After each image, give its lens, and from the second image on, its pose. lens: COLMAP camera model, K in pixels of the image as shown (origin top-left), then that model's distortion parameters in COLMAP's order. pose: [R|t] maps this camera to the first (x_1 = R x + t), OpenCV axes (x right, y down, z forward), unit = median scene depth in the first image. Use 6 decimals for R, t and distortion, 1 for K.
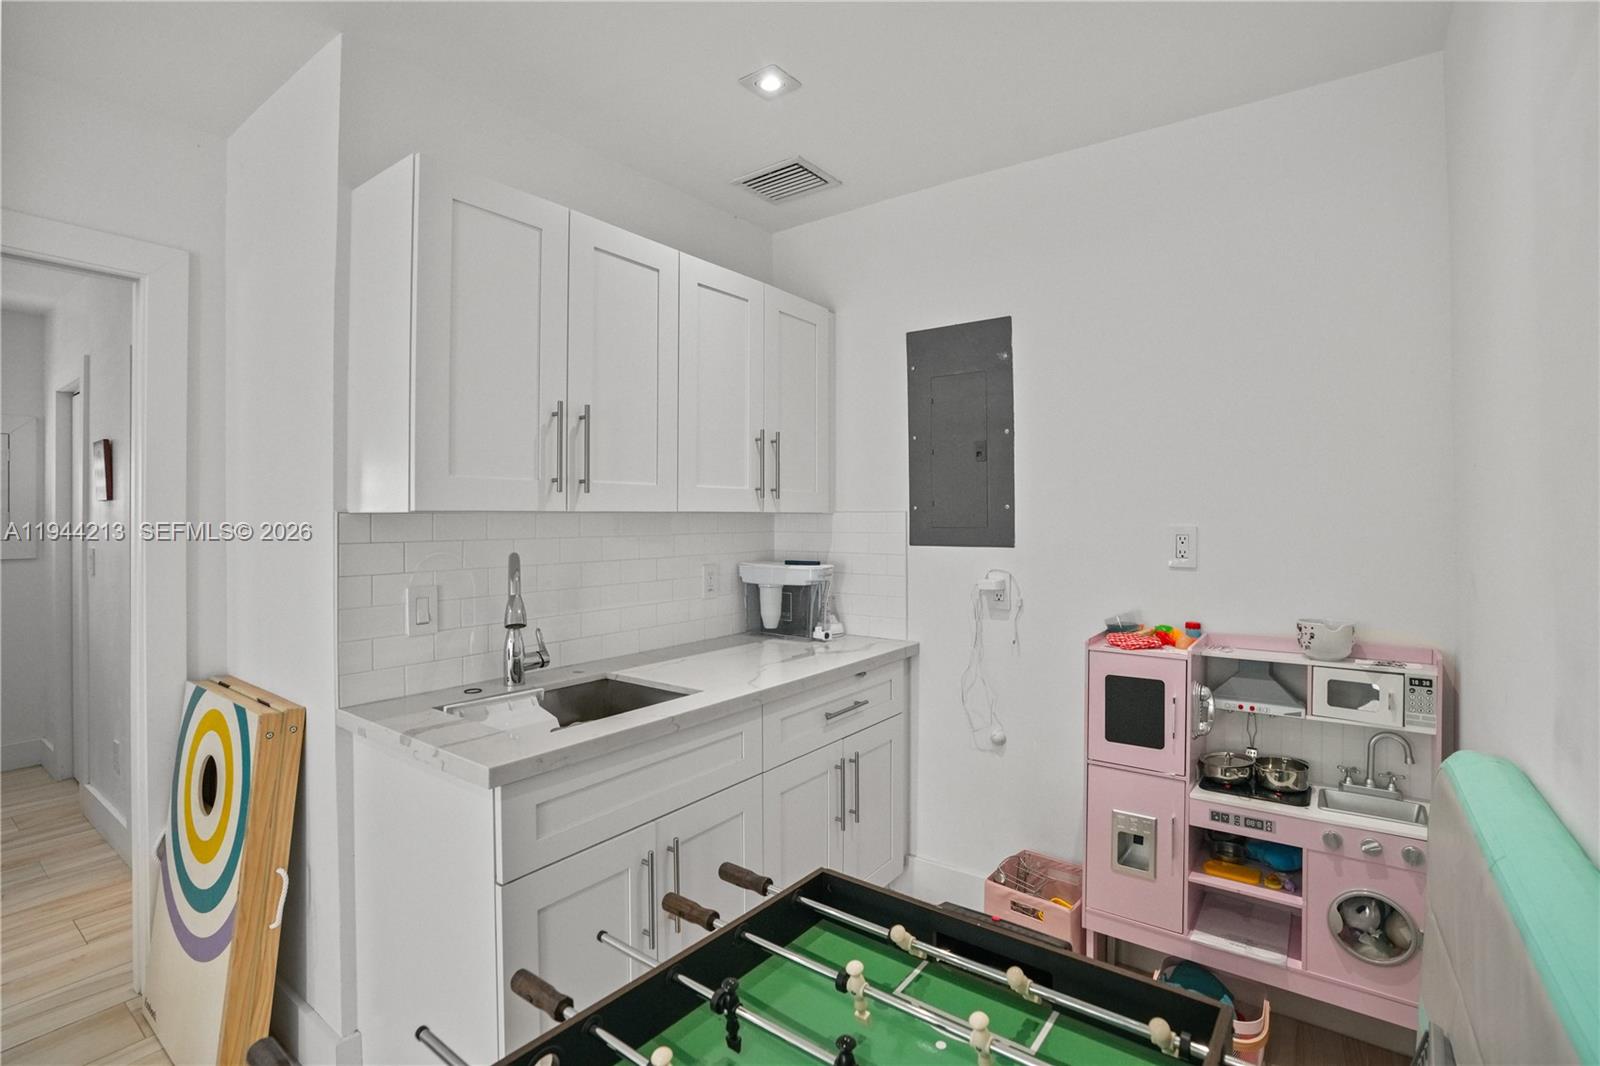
lens RADIAL K [[741.3, 0, 804.5], [0, 741.3, 520.5], [0, 0, 1]] dist [-0.064435, 0.021194]
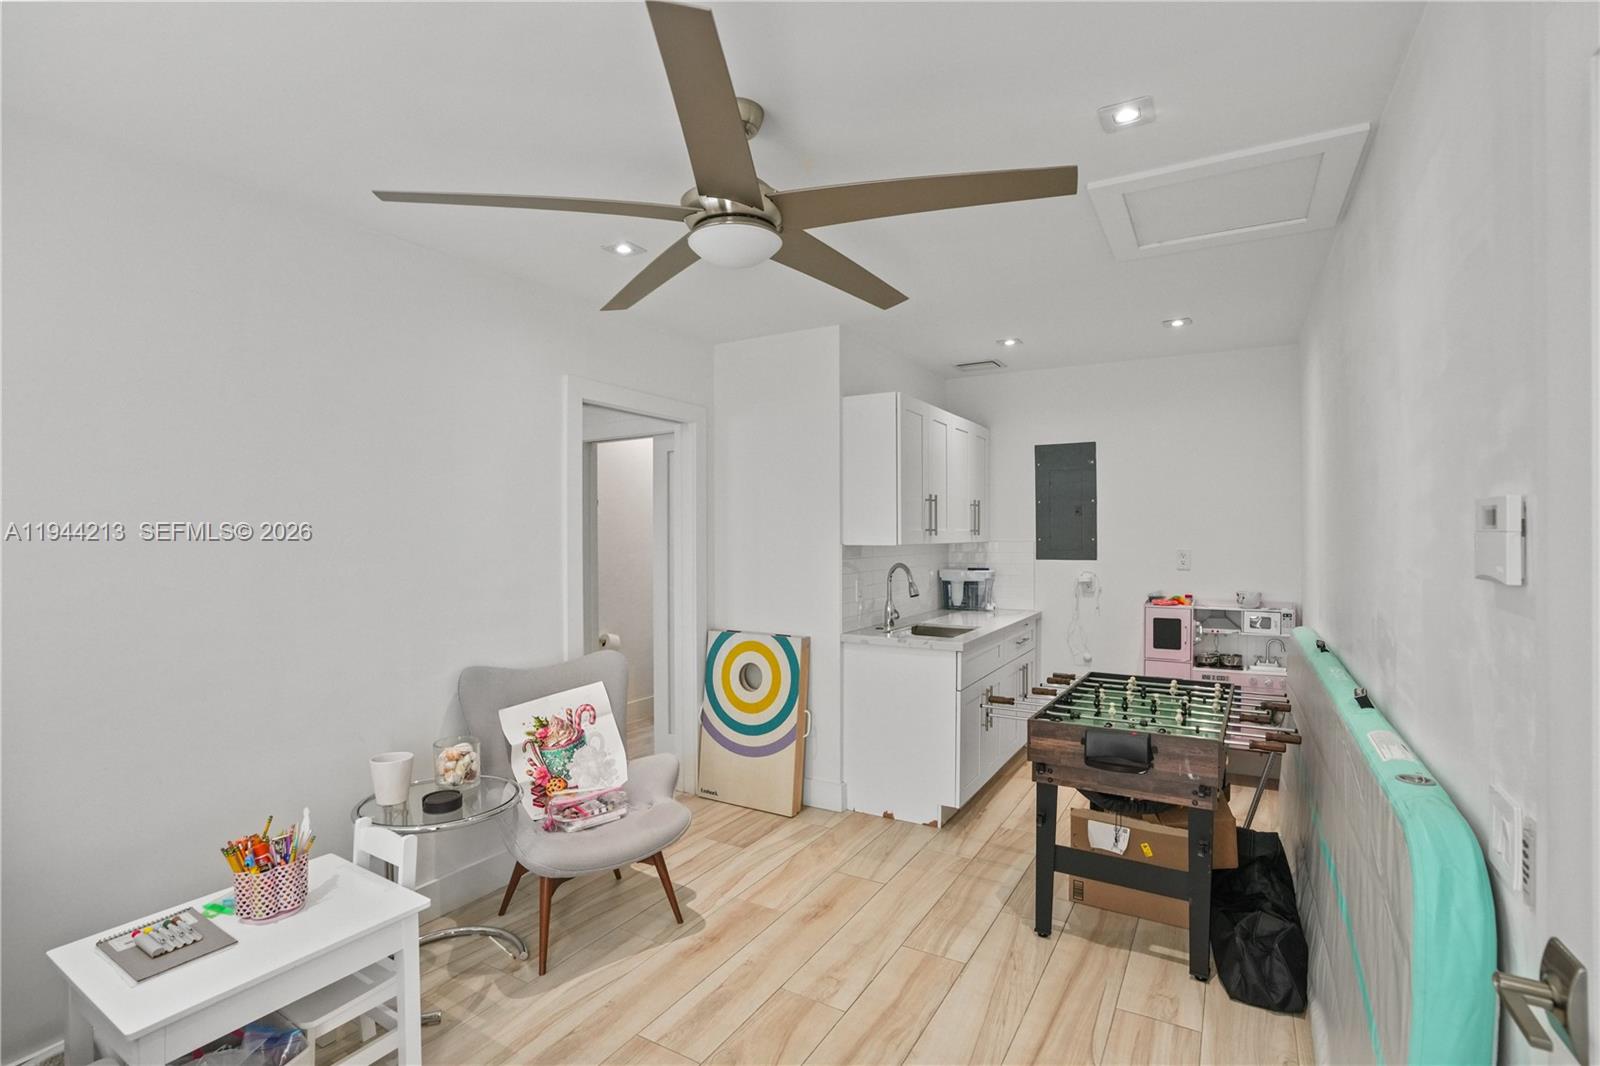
lens RADIAL K [[741.3, 0, 796.3], [0, 741.3, 536.3], [0, 0, 1]] dist [-0.064435, 0.021194]
pose [[0.995050, 0.000198, 0.099376, -0.839089], [-0.000316, 0.999999, 0.001169, -0.033848], [-0.099375, -0.001194, 0.995049, -1.030185]]
